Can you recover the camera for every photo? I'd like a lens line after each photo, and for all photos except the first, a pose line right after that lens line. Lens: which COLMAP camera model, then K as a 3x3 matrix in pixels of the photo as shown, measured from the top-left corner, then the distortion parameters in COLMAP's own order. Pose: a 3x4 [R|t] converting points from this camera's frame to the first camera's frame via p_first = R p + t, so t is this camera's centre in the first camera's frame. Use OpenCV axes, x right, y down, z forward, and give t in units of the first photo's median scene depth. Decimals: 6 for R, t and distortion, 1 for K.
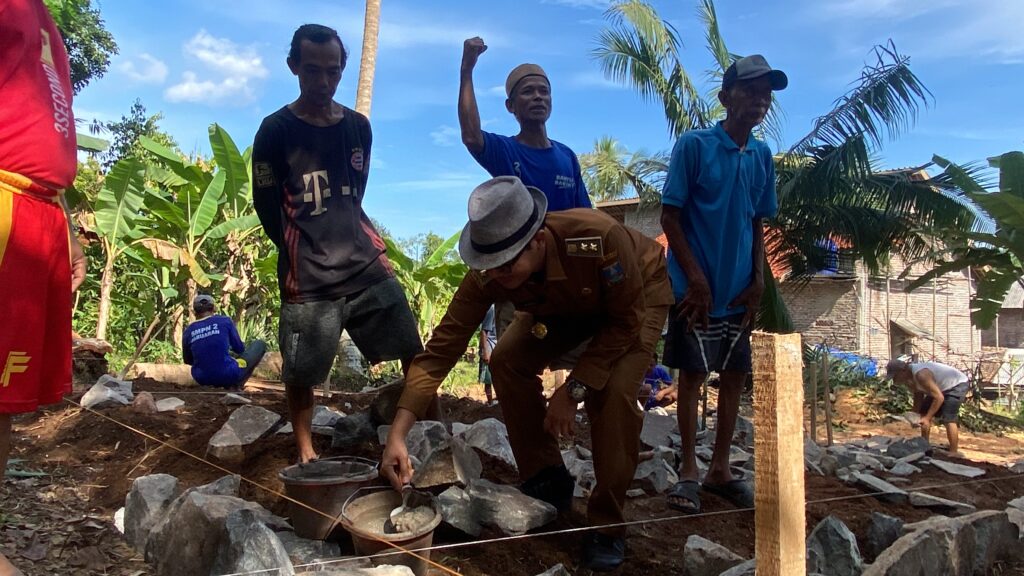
lens RADIAL K [[756.1, 0, 503.3], [0, 756.1, 279.2], [0, 0, 1]] dist [0.023000, -0.041495]
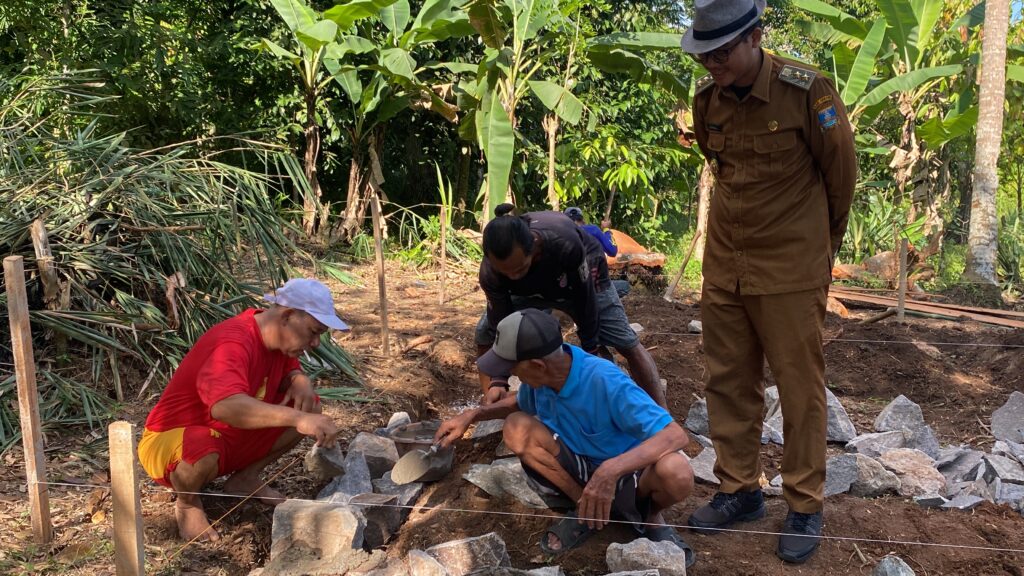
lens RADIAL K [[968.0, 0, 509.0], [0, 968.0, 287.1], [0, 0, 1]] dist [0.012091, 0.000000]
pose [[0.644603, 0.047294, -0.763053, 0.227869], [0.089301, 0.986595, 0.136589, -0.047061], [0.759284, -0.156187, 0.631739, -0.003741]]
